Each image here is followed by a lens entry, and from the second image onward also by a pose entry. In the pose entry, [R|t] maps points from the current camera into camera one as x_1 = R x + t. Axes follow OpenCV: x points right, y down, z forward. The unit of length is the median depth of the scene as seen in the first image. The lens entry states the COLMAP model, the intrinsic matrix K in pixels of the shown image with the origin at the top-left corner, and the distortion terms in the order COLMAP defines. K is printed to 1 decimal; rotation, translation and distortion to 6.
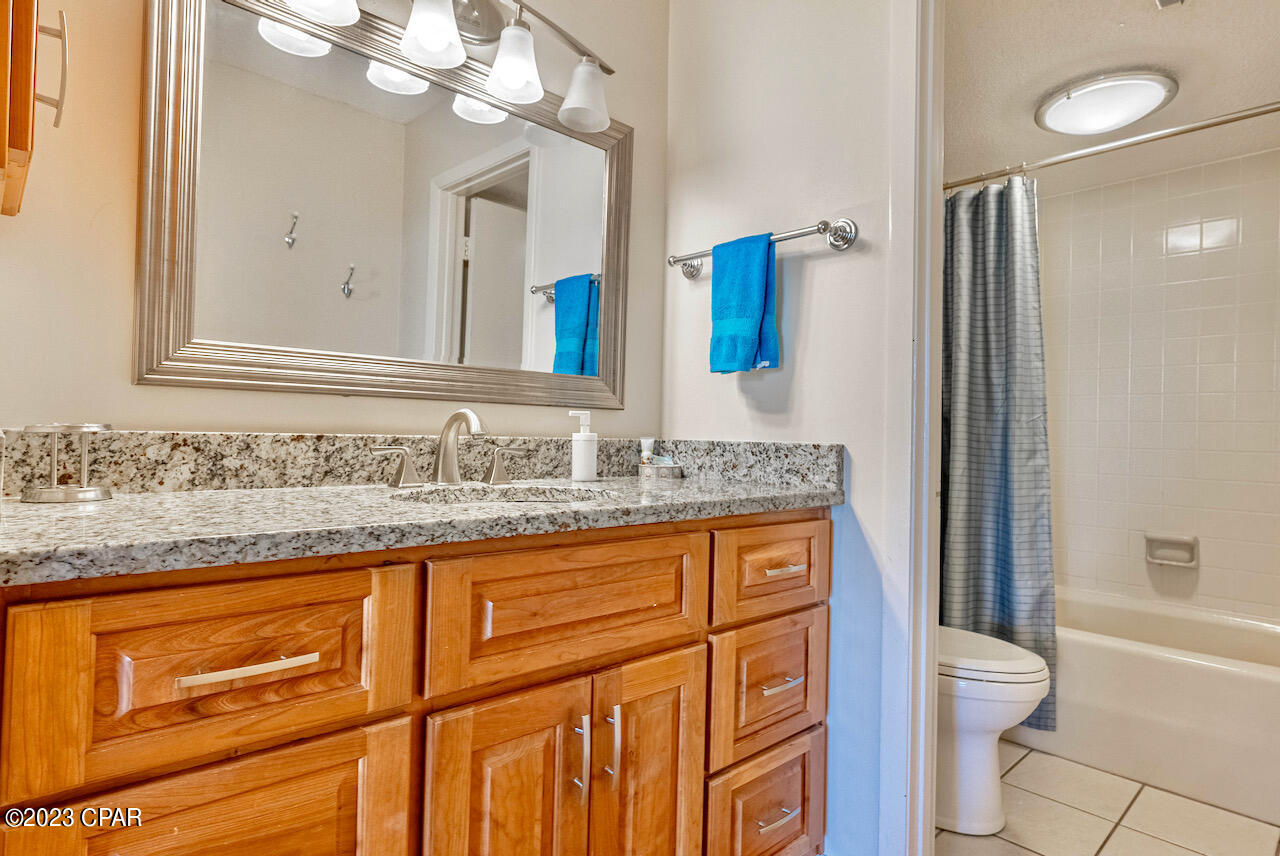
lens RADIAL K [[705.9, 0, 640.5], [0, 705.9, 428.5], [0, 0, 1]] dist [-0.000071, 0.000109]
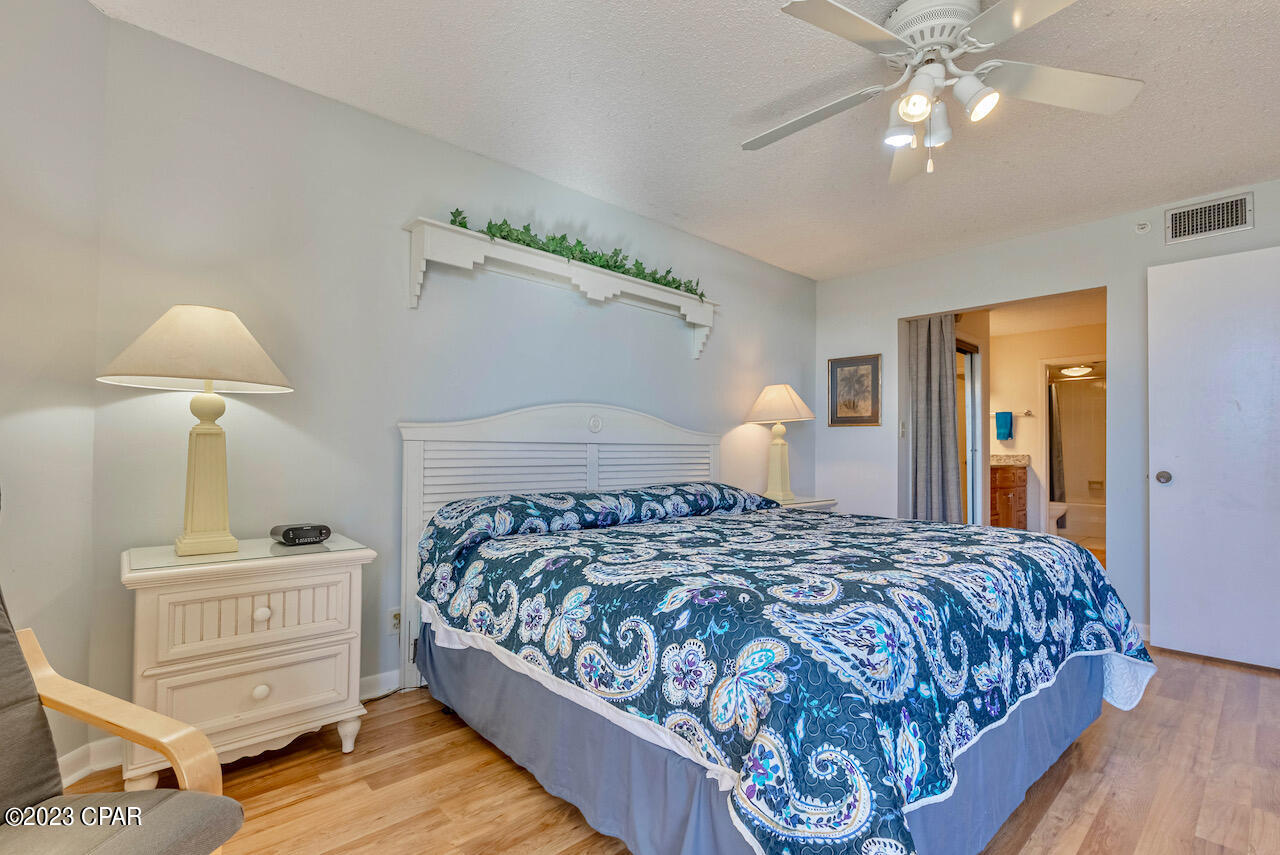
lens RADIAL K [[594.0, 0, 639.8], [0, 594.0, 431.2], [0, 0, 1]] dist [-0.002217, -0.000197]
pose [[0.999911, -0.007925, -0.010755, -2.238712], [0.007846, 0.999942, -0.007388, -0.127621], [0.010813, 0.007303, 0.999915, -2.989827]]
